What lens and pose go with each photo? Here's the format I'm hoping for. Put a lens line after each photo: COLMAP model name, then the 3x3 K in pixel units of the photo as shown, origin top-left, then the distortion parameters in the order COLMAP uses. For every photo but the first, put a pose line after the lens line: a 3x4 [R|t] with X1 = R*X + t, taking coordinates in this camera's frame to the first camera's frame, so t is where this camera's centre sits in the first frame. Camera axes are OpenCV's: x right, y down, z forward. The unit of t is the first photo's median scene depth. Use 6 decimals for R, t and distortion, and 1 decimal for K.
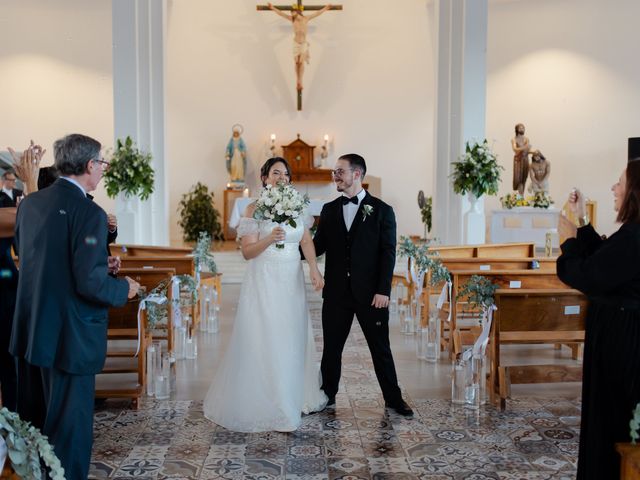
lens RADIAL K [[703.6, 0, 320.7], [0, 703.6, 241.0], [0, 0, 1]] dist [0.013465, 0.000000]
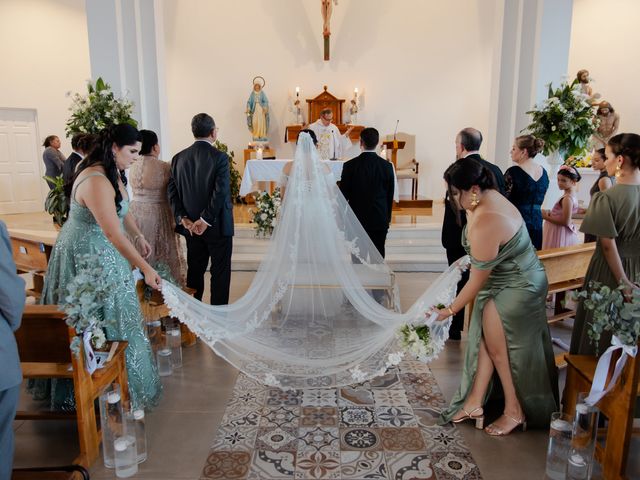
lens RADIAL K [[482.0, 0, 320.1], [0, 482.0, 239.3], [0, 0, 1]] dist [0.007922, -0.014421]
pose [[0.998910, 0.005687, -0.046324, -0.008776], [-0.000419, 0.993602, 0.112938, -0.027217], [0.046670, -0.112795, 0.992522, 0.371389]]
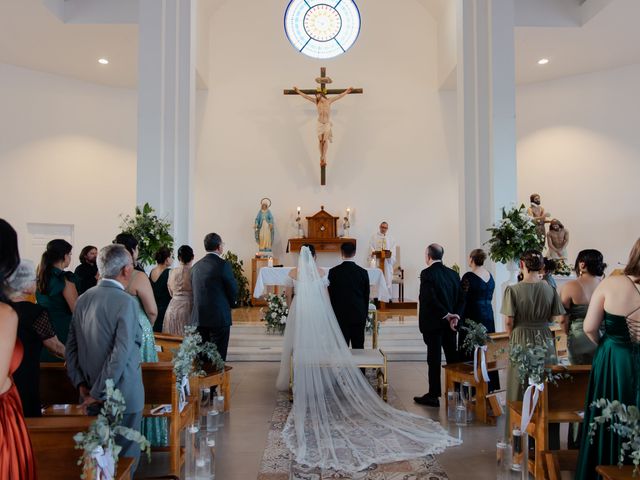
lens RADIAL K [[482.0, 0, 319.5], [0, 482.0, 241.0], [0, 0, 1]] dist [0.007922, -0.014421]
pose [[0.999696, -0.005260, -0.024098, -0.019013], [0.002666, 0.994316, -0.106437, -0.021780], [0.024521, 0.106341, 0.994027, 0.283463]]
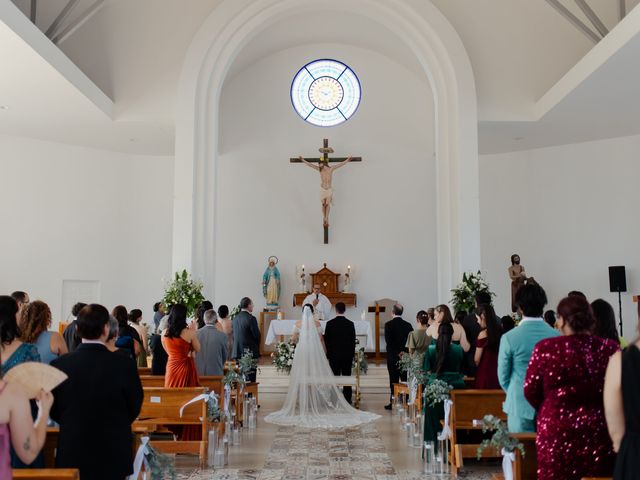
lens RADIAL K [[703.6, 0, 325.1], [0, 703.6, 239.4], [0, 0, 1]] dist [0.013465, 0.000000]
pose [[0.999122, -0.006364, -0.041420, 0.017611], [-0.000603, 0.986115, -0.166065, 0.001988], [0.041902, 0.165944, 0.985244, -0.160581]]
